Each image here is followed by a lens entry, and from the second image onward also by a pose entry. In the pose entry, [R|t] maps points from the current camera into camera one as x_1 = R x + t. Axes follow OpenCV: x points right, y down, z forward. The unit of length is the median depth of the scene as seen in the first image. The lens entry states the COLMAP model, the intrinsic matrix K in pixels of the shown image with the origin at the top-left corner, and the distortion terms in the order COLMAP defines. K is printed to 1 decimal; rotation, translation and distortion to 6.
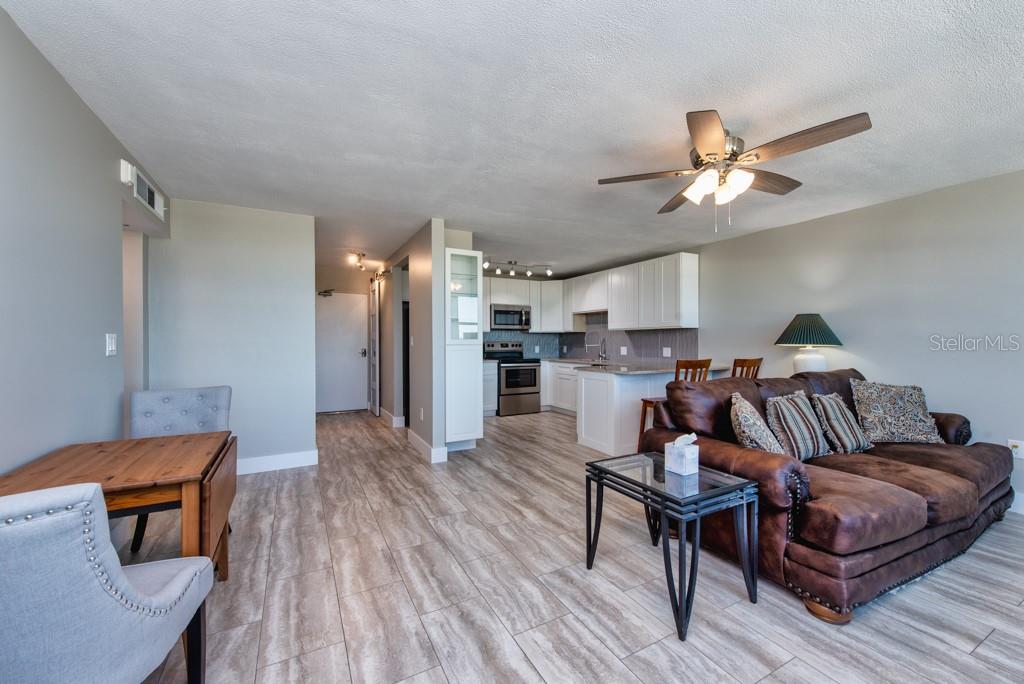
lens RADIAL K [[402.3, 0, 511.6], [0, 402.3, 343.7], [0, 0, 1]] dist [0.014430, -0.003667]
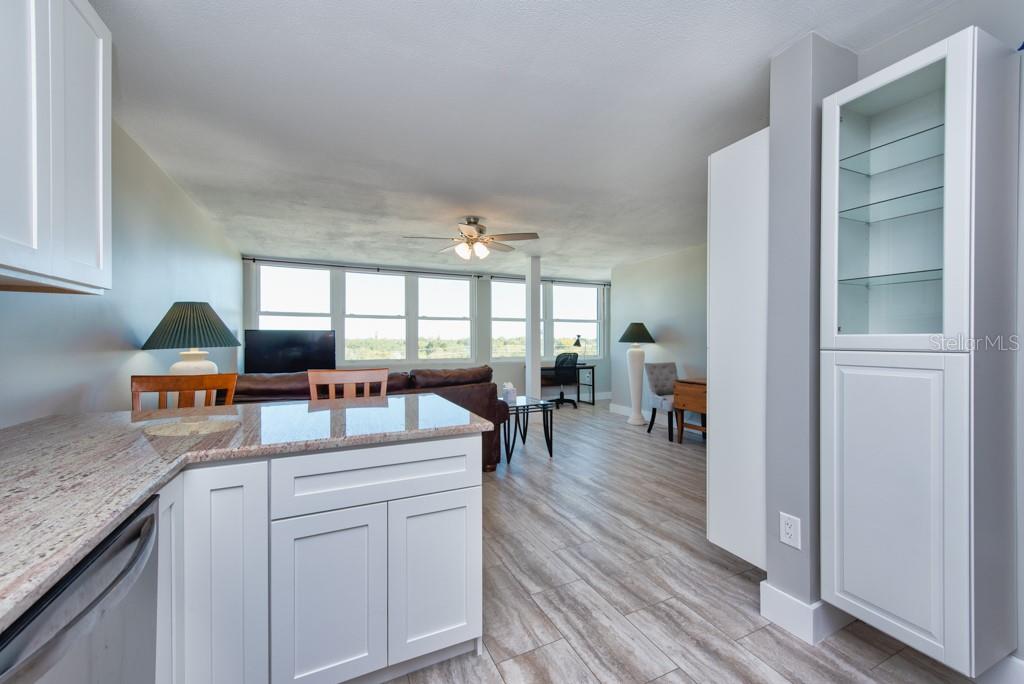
lens RADIAL K [[400.7, 0, 512.7], [0, 400.7, 344.0], [0, 0, 1]] dist [0.007999, -0.000390]
pose [[-0.998664, 0.002263, 0.051626, 0.101049], [0.003144, 0.999851, 0.016984, -0.008435], [-0.051580, 0.017123, -0.998522, 1.086691]]
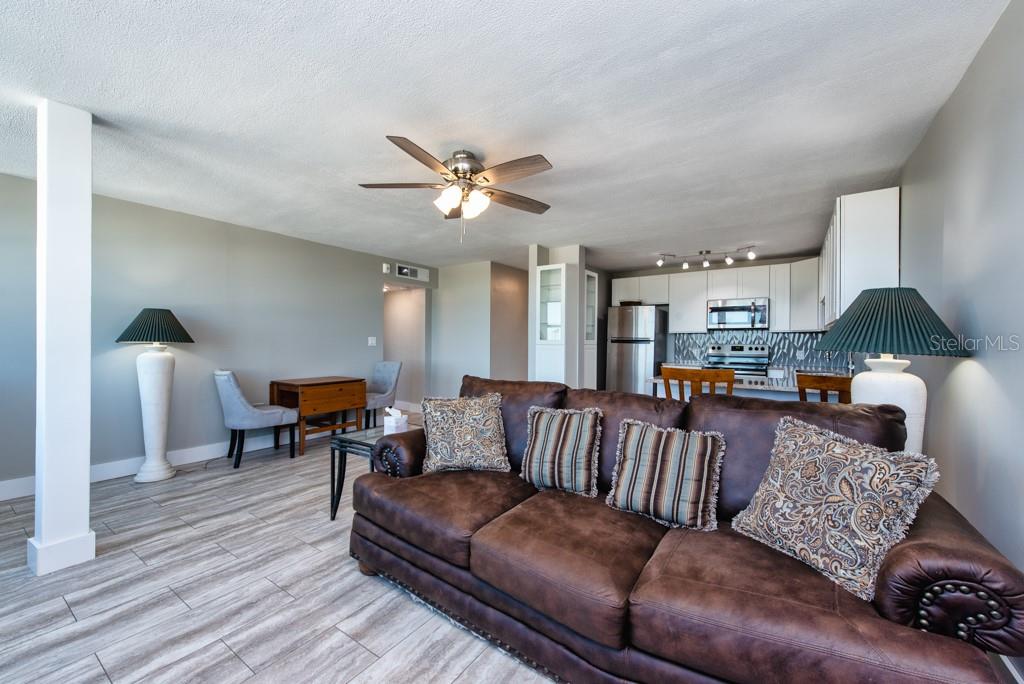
lens RADIAL K [[404.3, 0, 510.4], [0, 404.3, 342.3], [0, 0, 1]] dist [0.015142, -0.003658]
pose [[0.458555, 0.006644, -0.888641, 0.630774], [-0.014877, 0.999889, -0.000202, -0.001835], [0.888541, 0.013313, 0.458603, 0.248142]]
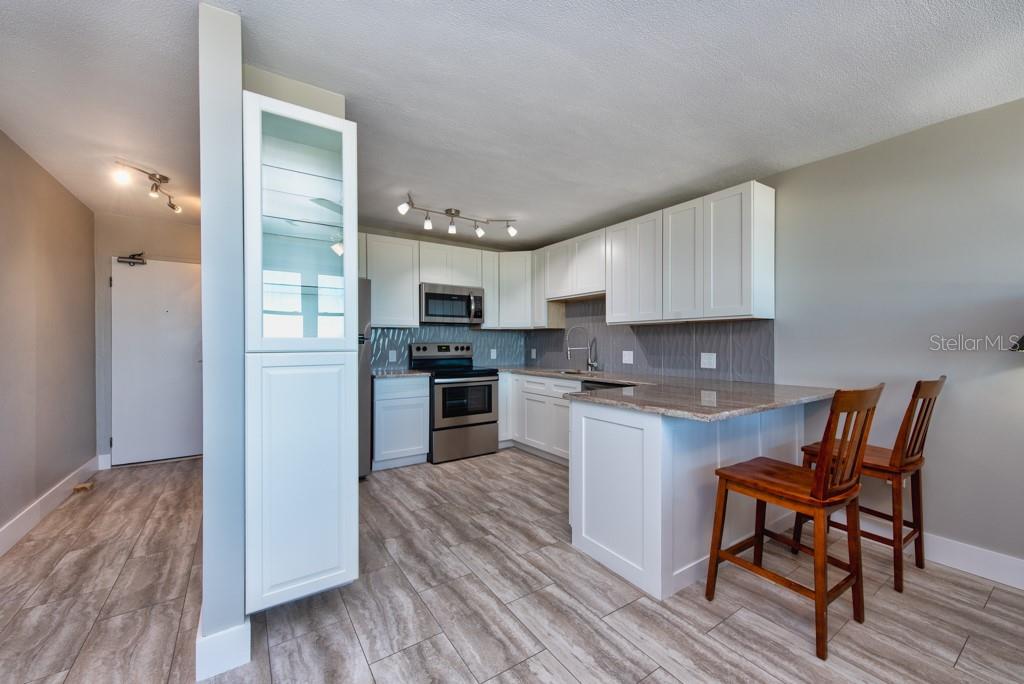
lens RADIAL K [[400.7, 0, 512.7], [0, 400.7, 344.0], [0, 0, 1]] dist [0.007999, -0.000390]
pose [[0.994469, -0.000993, 0.105026, 0.031501], [0.000962, 0.999999, 0.000348, -0.003974], [-0.105027, -0.000245, 0.994469, 0.419150]]
